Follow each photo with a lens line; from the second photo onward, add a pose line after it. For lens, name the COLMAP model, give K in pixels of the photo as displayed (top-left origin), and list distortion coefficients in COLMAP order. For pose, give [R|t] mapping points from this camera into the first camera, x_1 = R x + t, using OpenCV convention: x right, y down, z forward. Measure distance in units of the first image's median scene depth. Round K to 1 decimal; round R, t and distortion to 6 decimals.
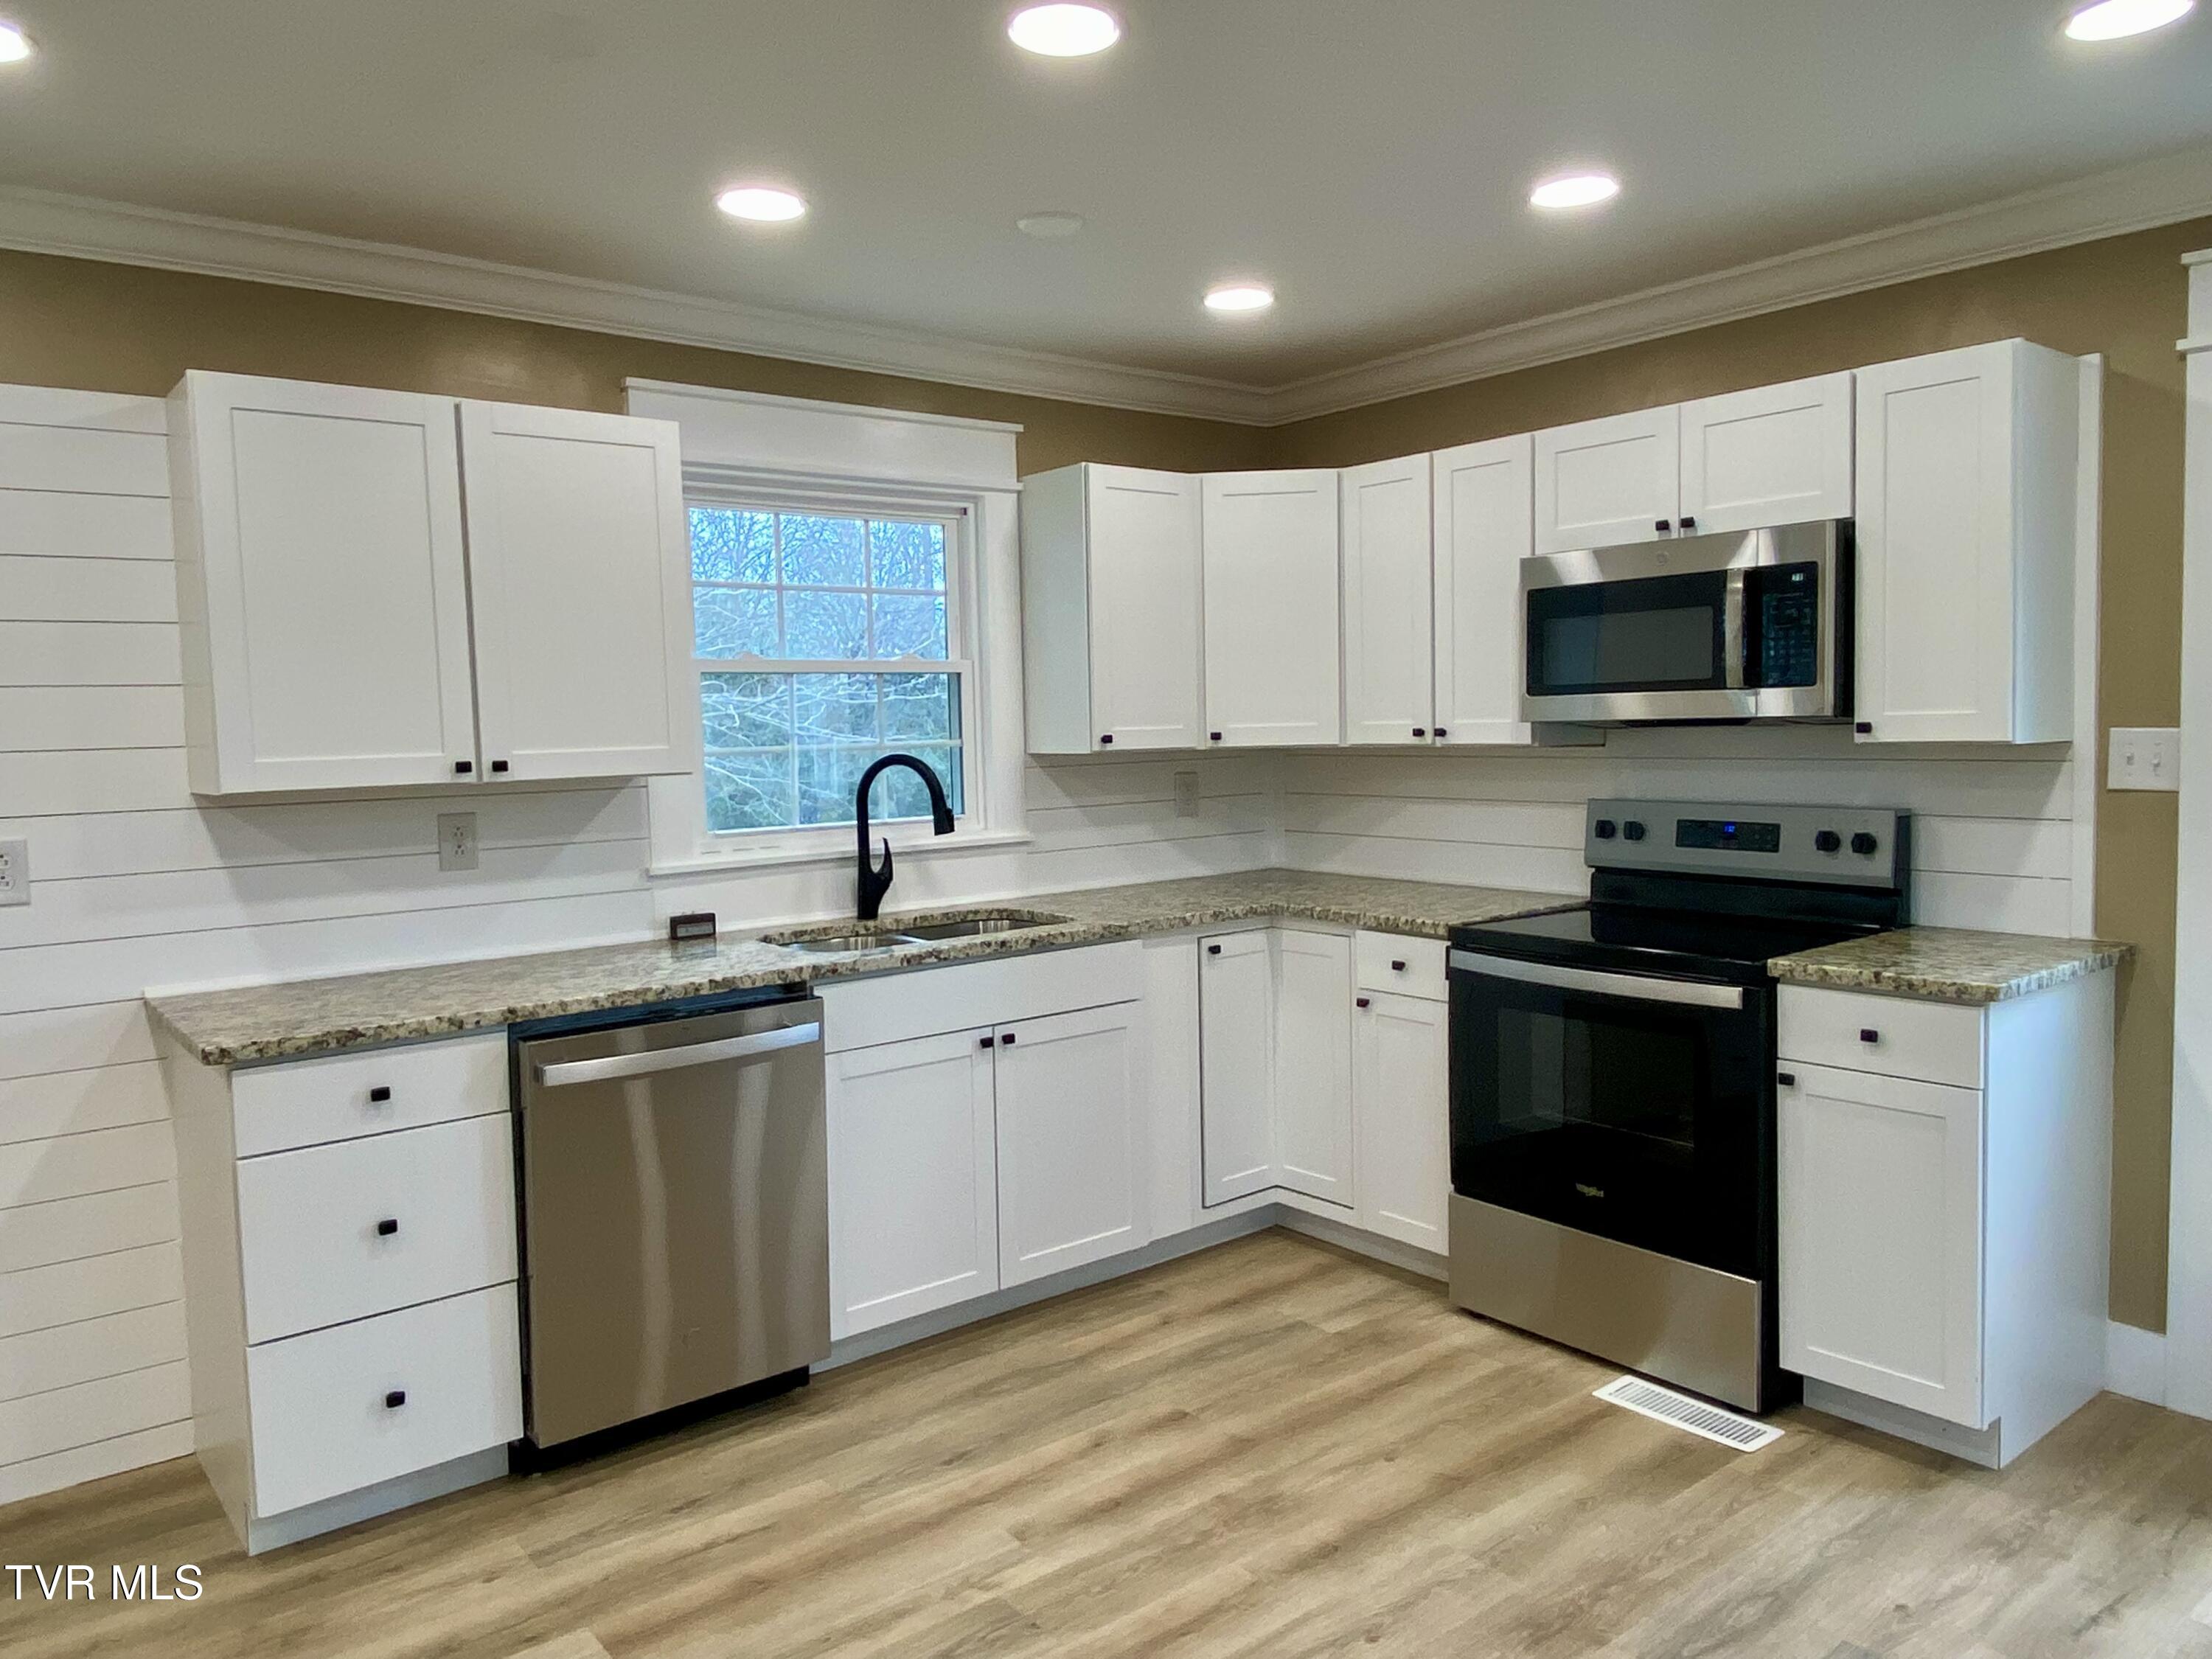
lens RADIAL K [[1561.9, 0, 1084.3], [0, 1561.9, 808.5], [0, 0, 1]] dist [0.030778, -0.003536]
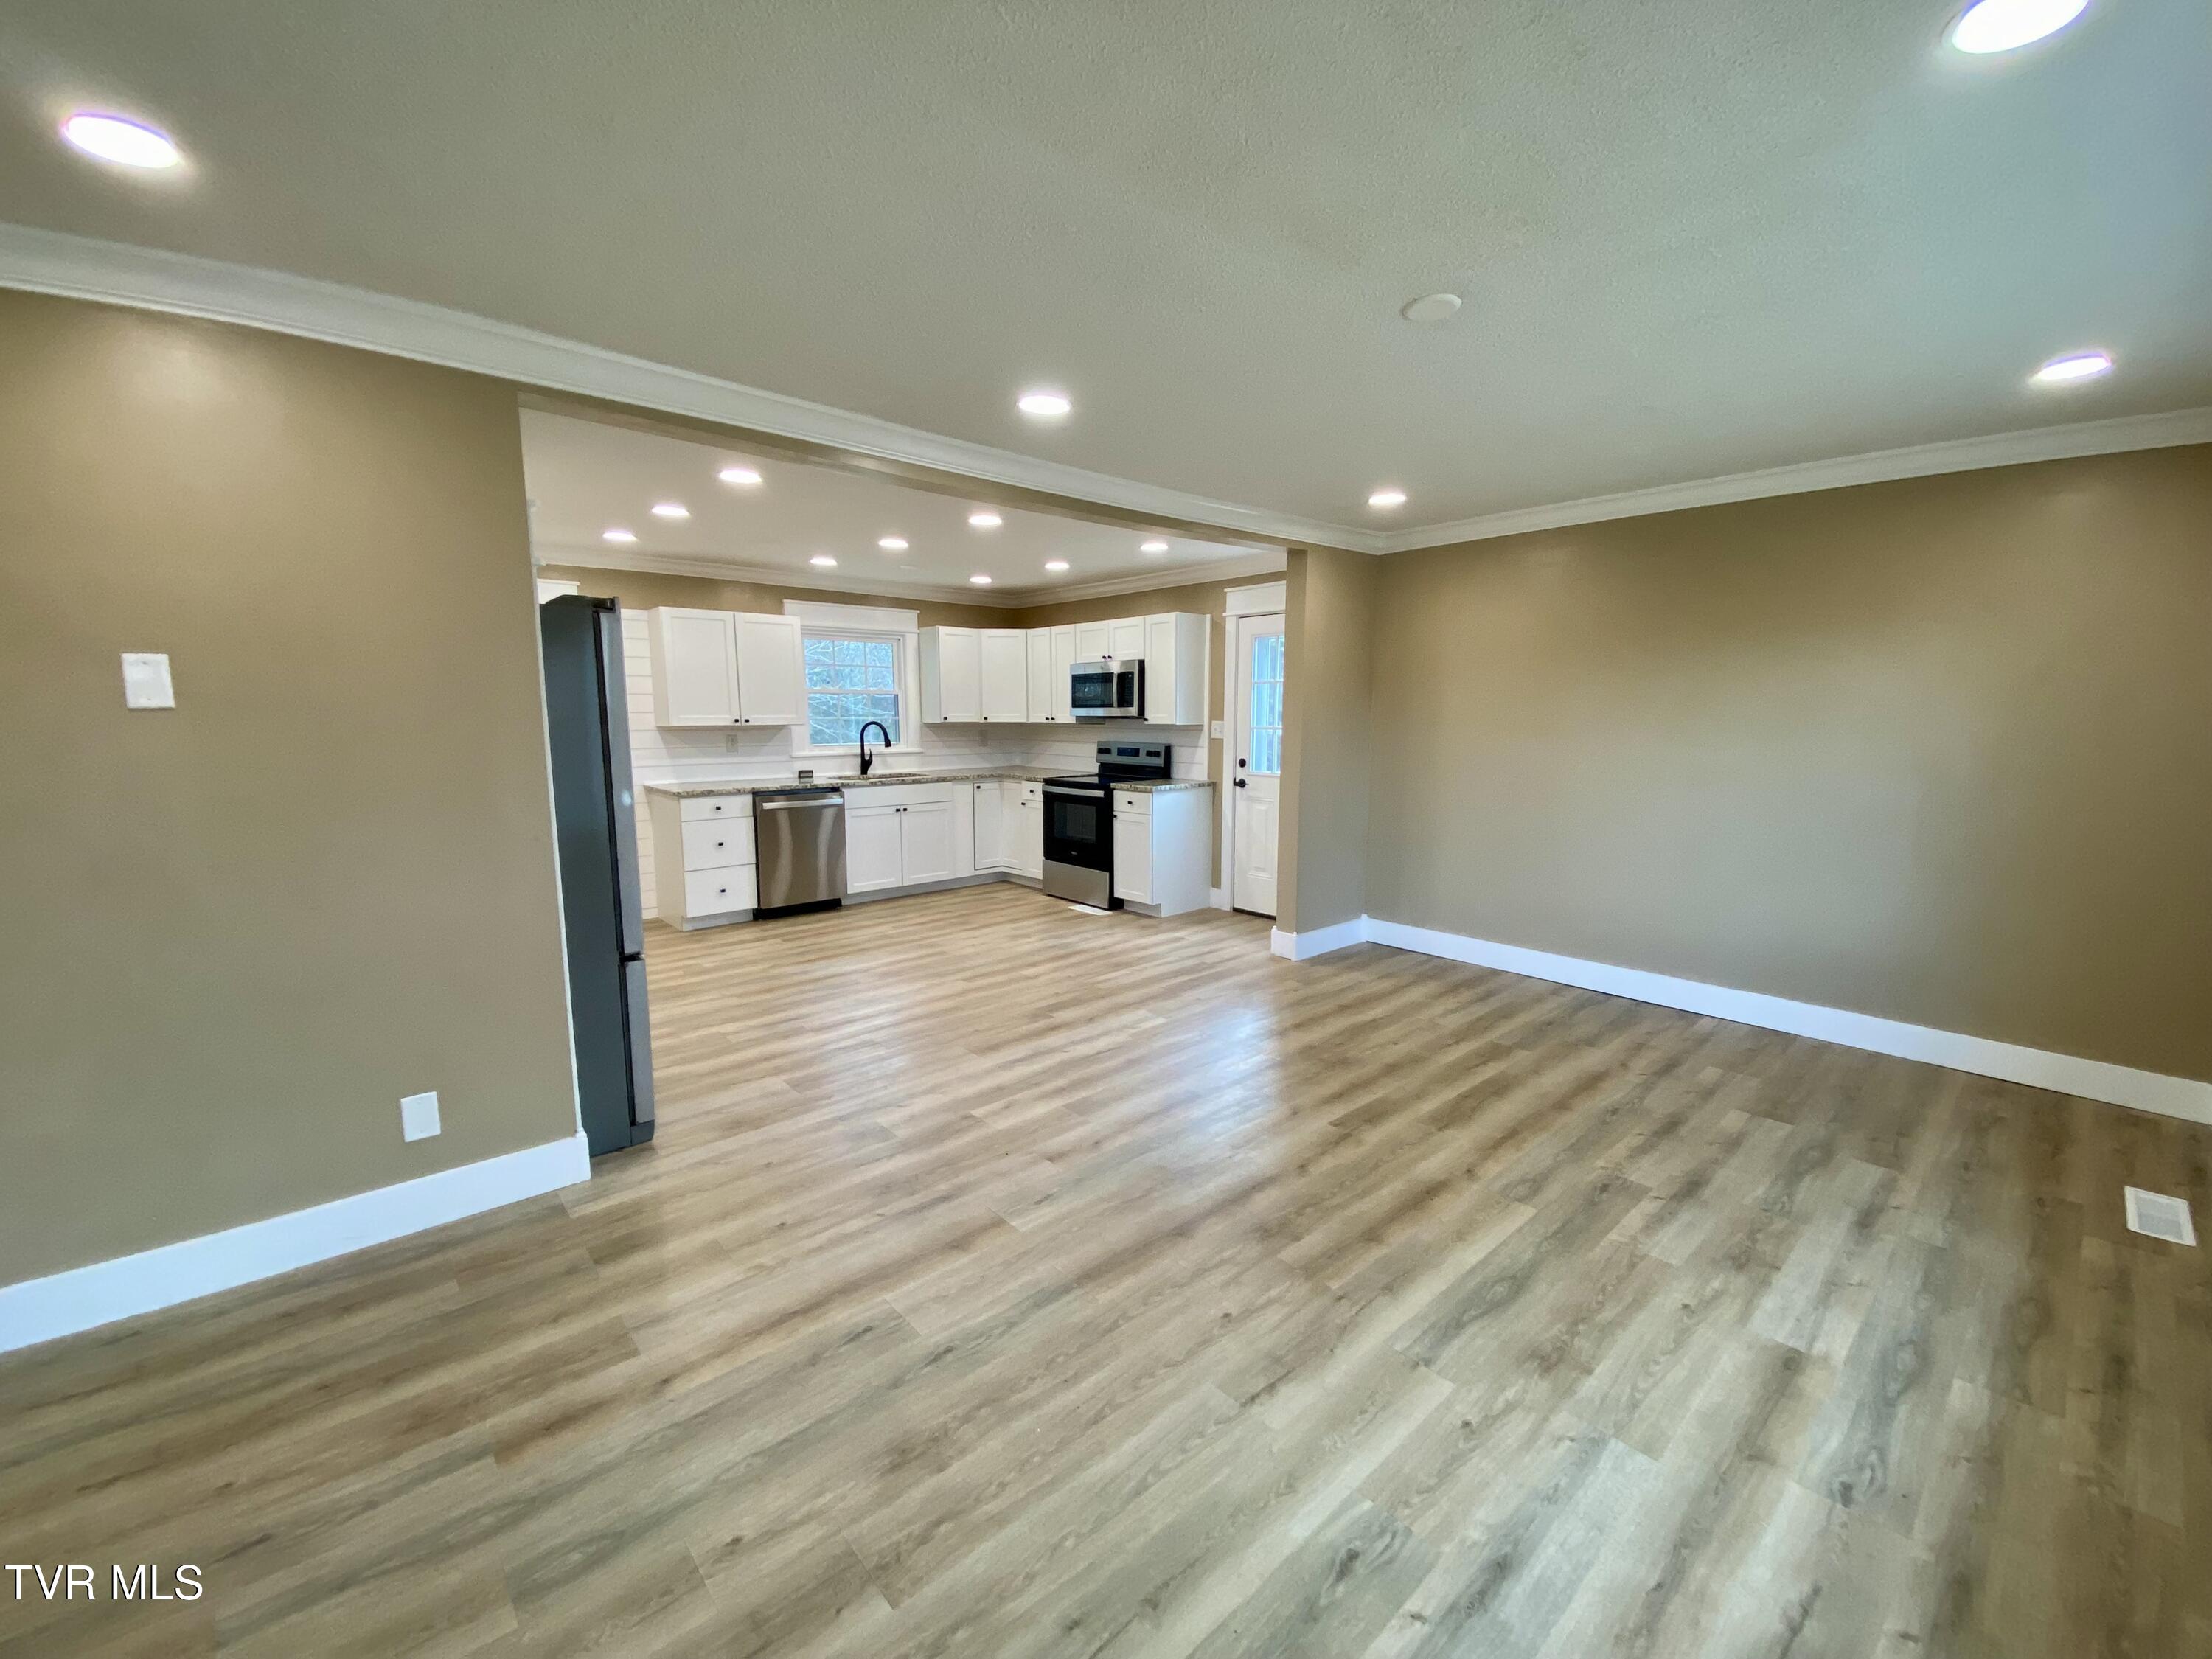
lens RADIAL K [[900.3, 0, 1106.0], [0, 900.3, 829.5], [0, 0, 1]] dist [0.034813, -0.025716]
pose [[0.997668, 0.015556, 0.066459, 0.251468], [-0.020331, 0.997213, 0.071785, 0.046537], [-0.065157, -0.072969, 0.995204, -0.924668]]
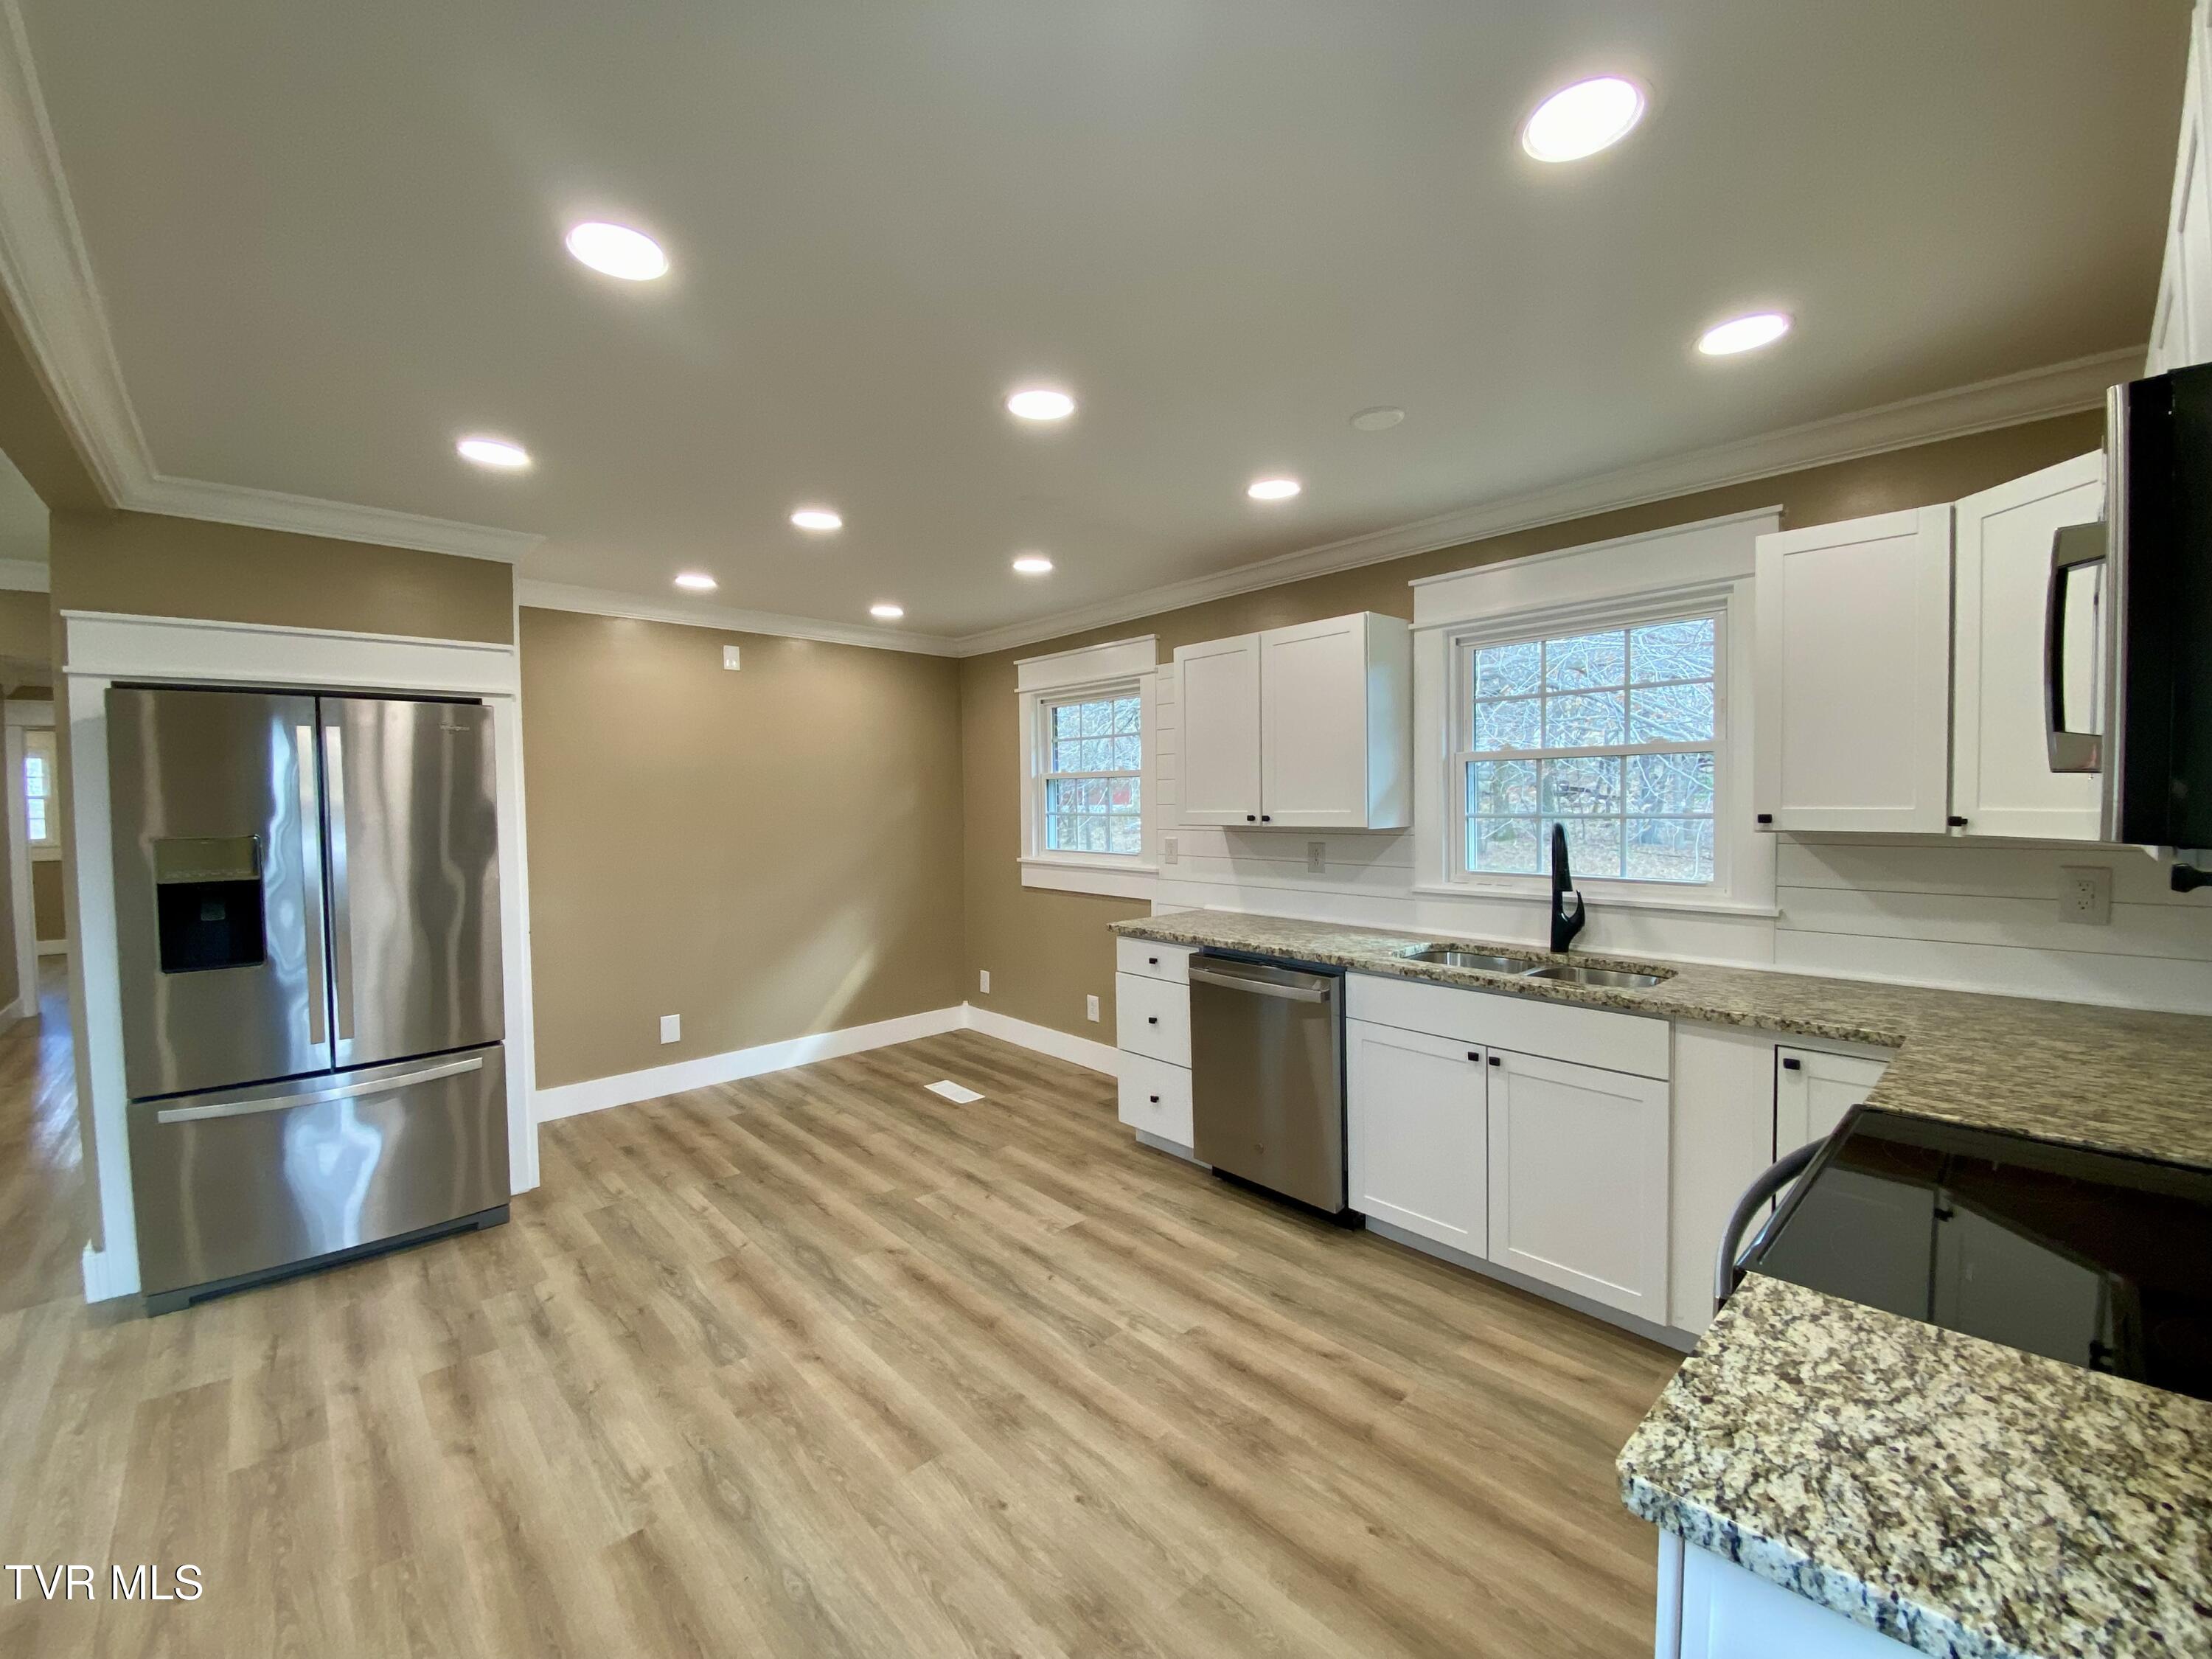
lens RADIAL K [[900.3, 0, 1106.0], [0, 900.3, 829.5], [0, 0, 1]] dist [0.034813, -0.025716]
pose [[0.073475, 0.058302, -0.995591, 0.635290], [-0.049533, 0.997271, 0.054745, -0.057262], [0.996066, 0.045292, 0.076162, 0.647096]]
